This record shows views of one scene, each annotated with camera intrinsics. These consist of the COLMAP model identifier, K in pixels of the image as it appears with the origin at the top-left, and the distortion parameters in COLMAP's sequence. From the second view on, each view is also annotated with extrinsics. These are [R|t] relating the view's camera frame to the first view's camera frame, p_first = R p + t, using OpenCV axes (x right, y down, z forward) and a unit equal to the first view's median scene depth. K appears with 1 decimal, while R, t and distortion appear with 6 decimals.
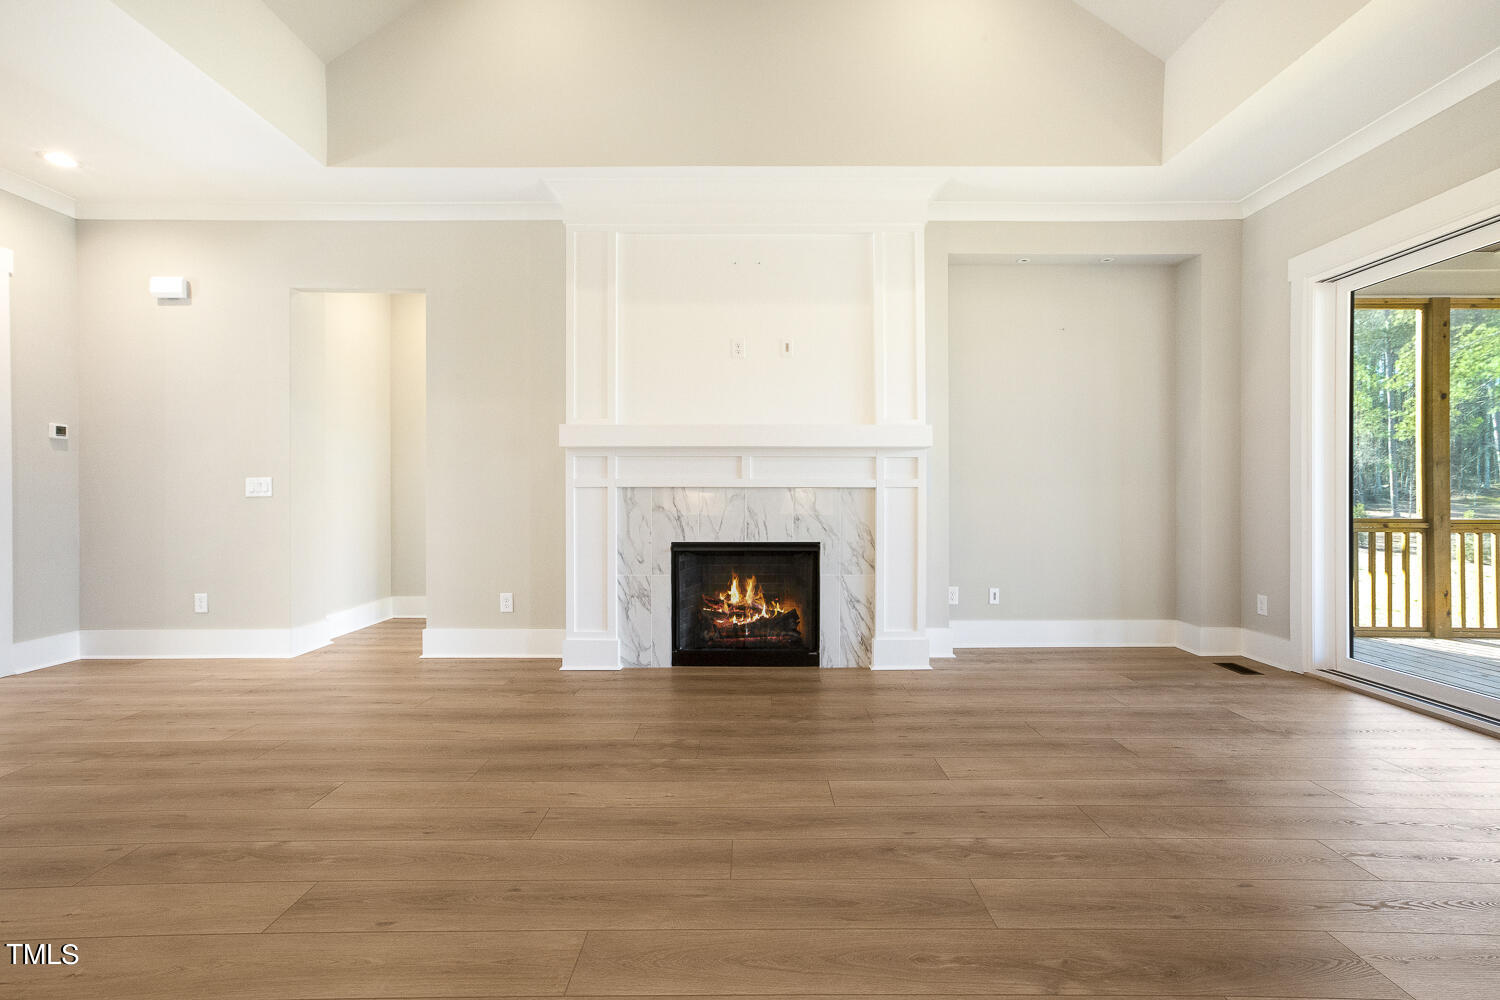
lens RADIAL K [[698.4, 0, 771.7], [0, 698.4, 504.0], [0, 0, 1]] dist [0.000969, 0.000991]
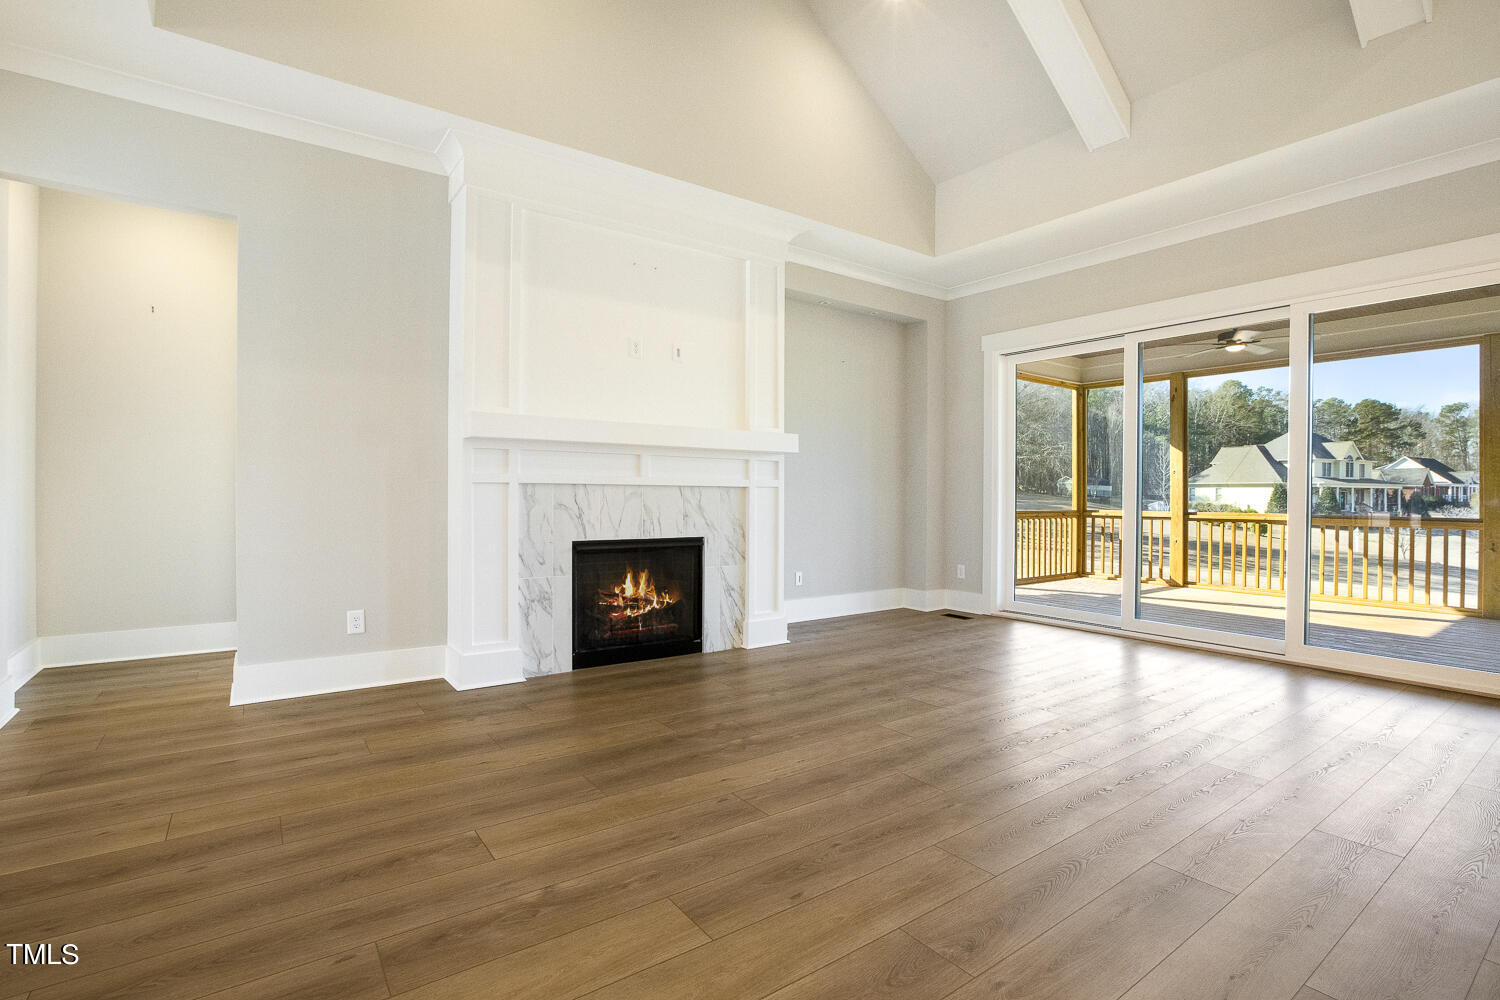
lens RADIAL K [[699.7, 0, 753.0], [0, 699.7, 505.8], [0, 0, 1]] dist [-0.027214, 0.000323]
pose [[0.819103, -0.003632, 0.573636, -0.489979], [0.000924, 0.999987, 0.005012, 0.001297], [-0.573646, -0.003575, 0.819095, 0.073059]]
